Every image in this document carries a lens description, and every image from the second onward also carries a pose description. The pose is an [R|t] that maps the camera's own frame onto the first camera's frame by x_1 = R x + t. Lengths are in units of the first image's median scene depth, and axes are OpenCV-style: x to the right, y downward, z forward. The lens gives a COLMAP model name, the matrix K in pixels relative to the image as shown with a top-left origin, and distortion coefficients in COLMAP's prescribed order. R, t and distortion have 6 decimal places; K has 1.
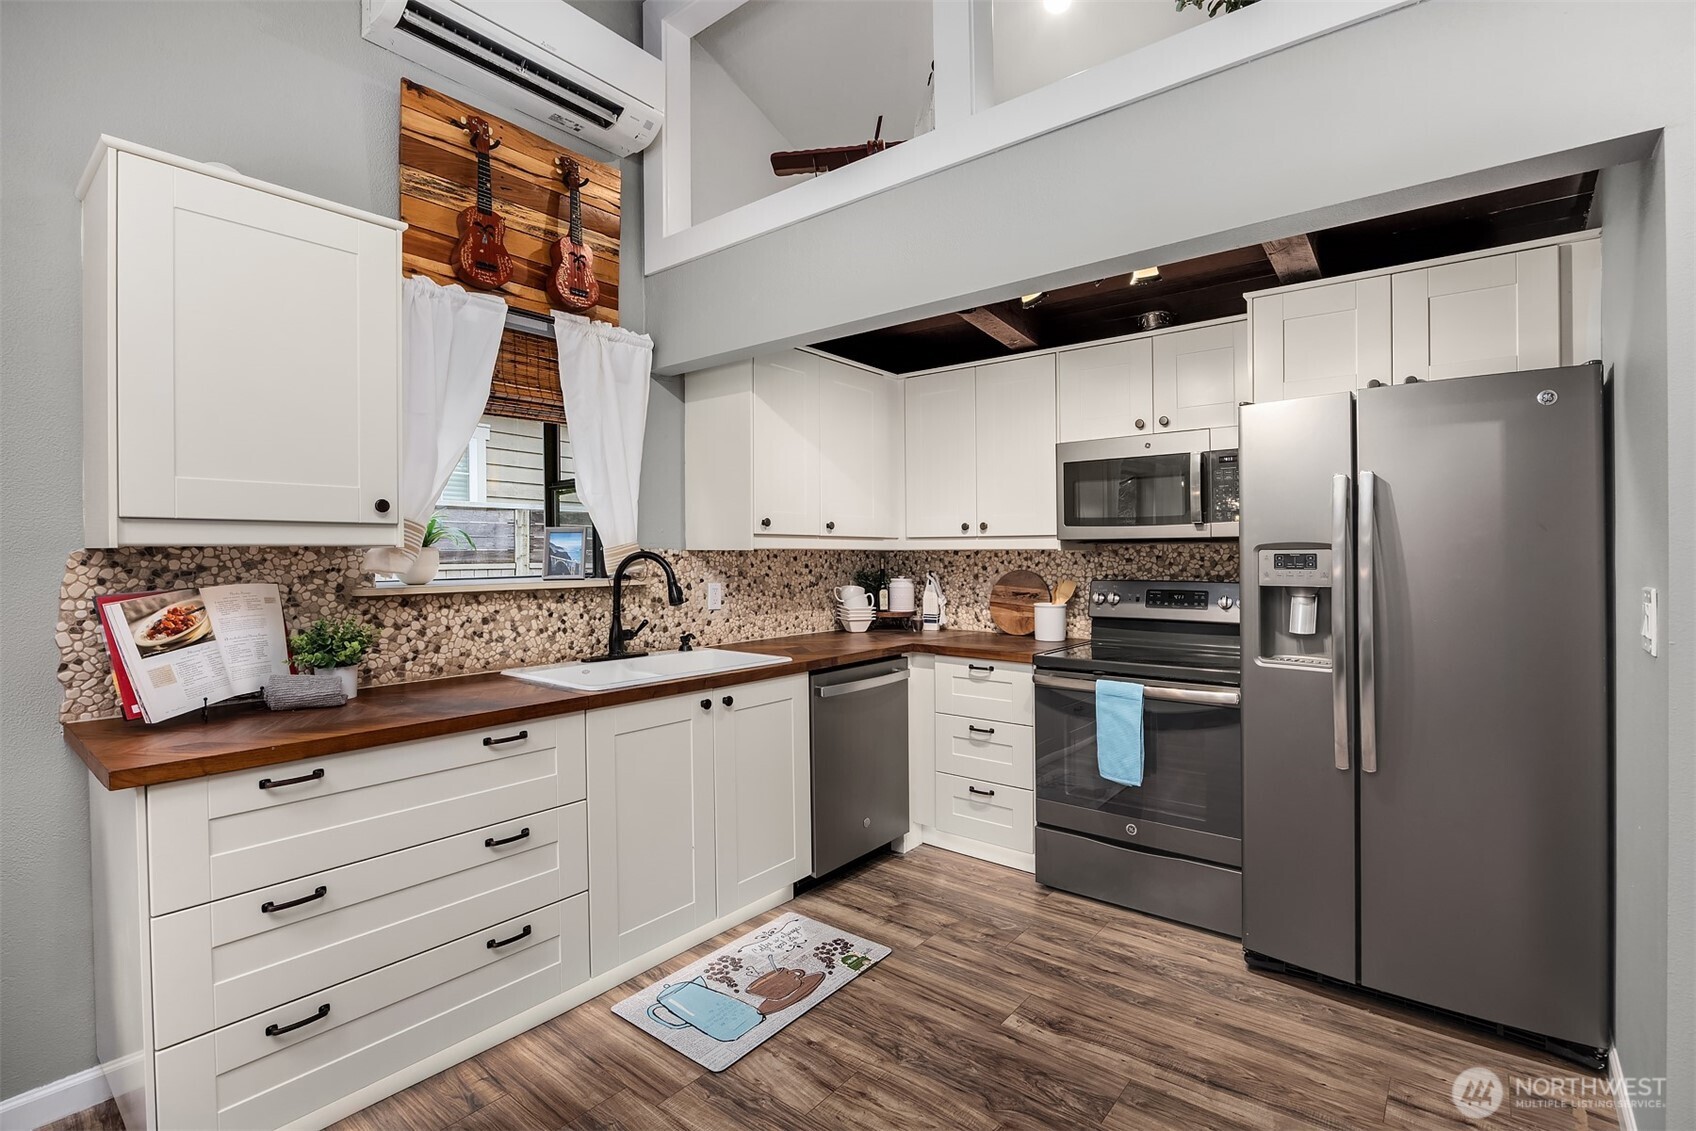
lens RADIAL K [[792.4, 0, 849.2], [0, 792.4, 559.6], [0, 0, 1]] dist [-0.002902, 0.000333]
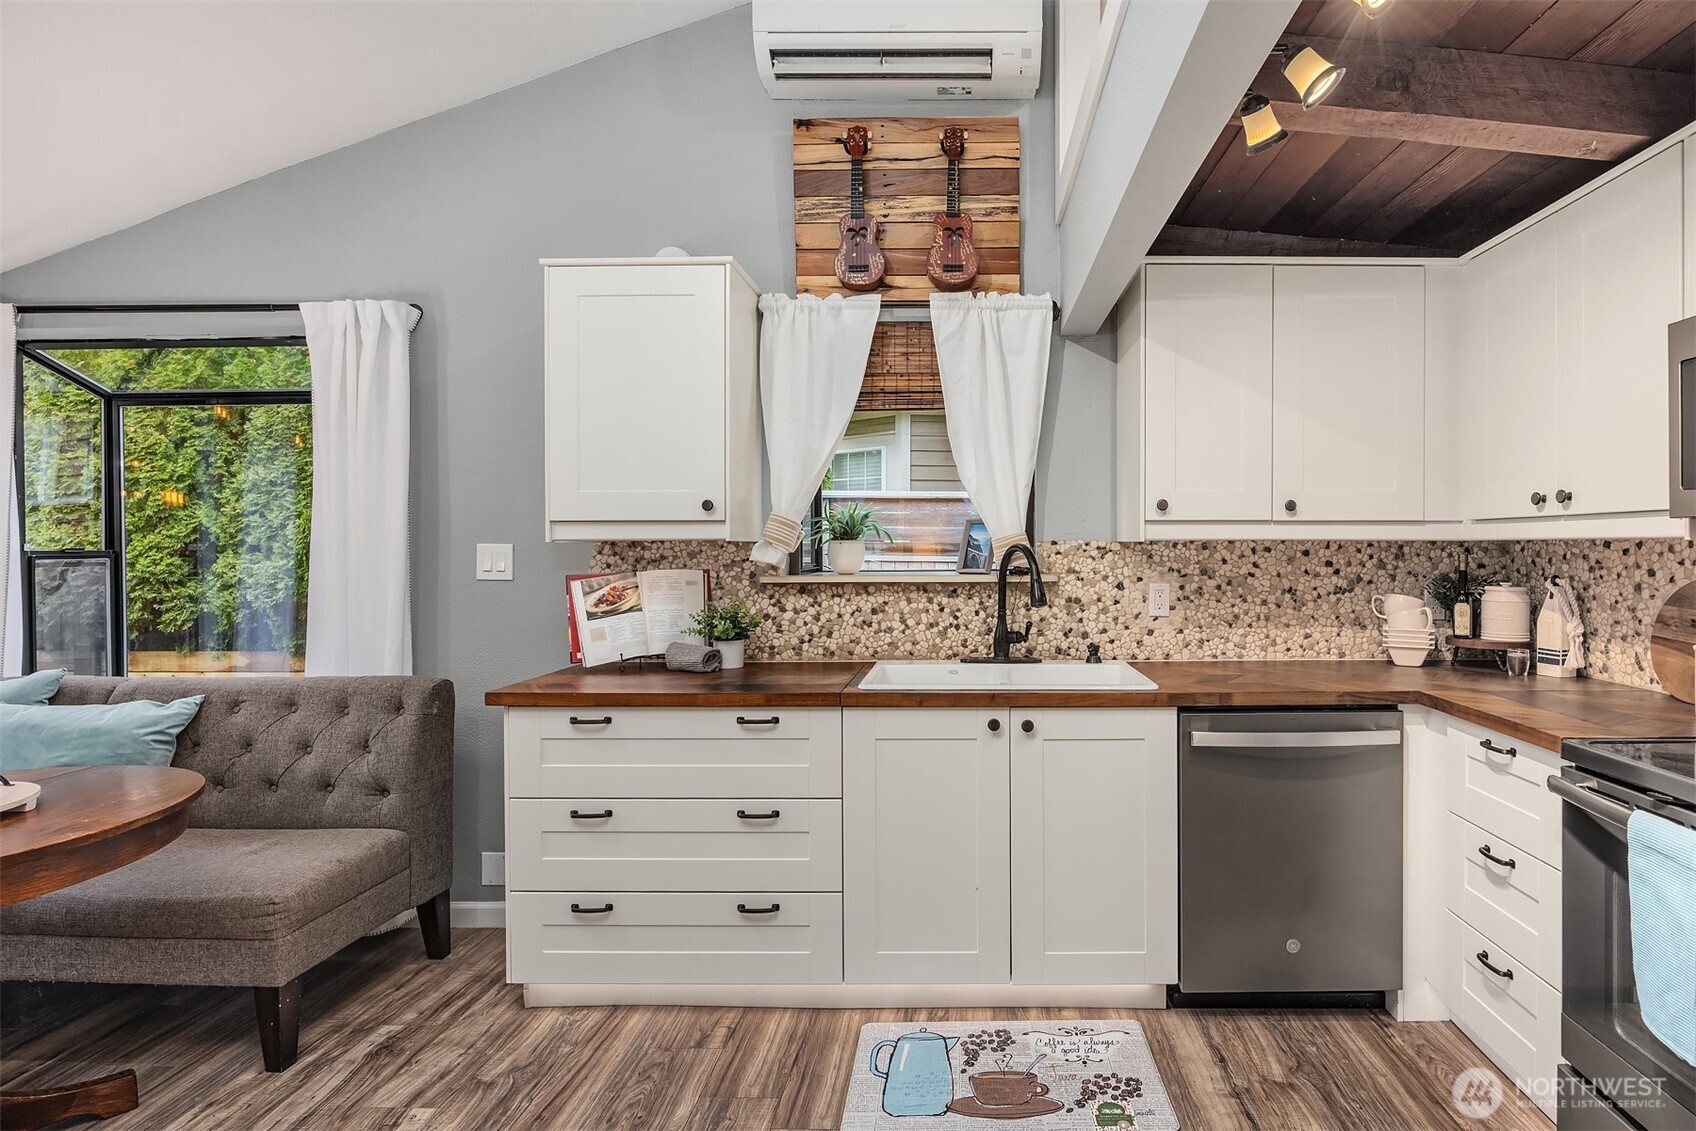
lens RADIAL K [[842.4, 0, 848.8], [0, 842.4, 561.4], [0, 0, 1]] dist [-0.004029, 0.000063]
pose [[0.618654, 0.014147, -0.785536, 0.376171], [-0.005807, 0.999893, 0.013434, -0.002232], [0.785642, -0.003749, 0.618670, 0.286579]]
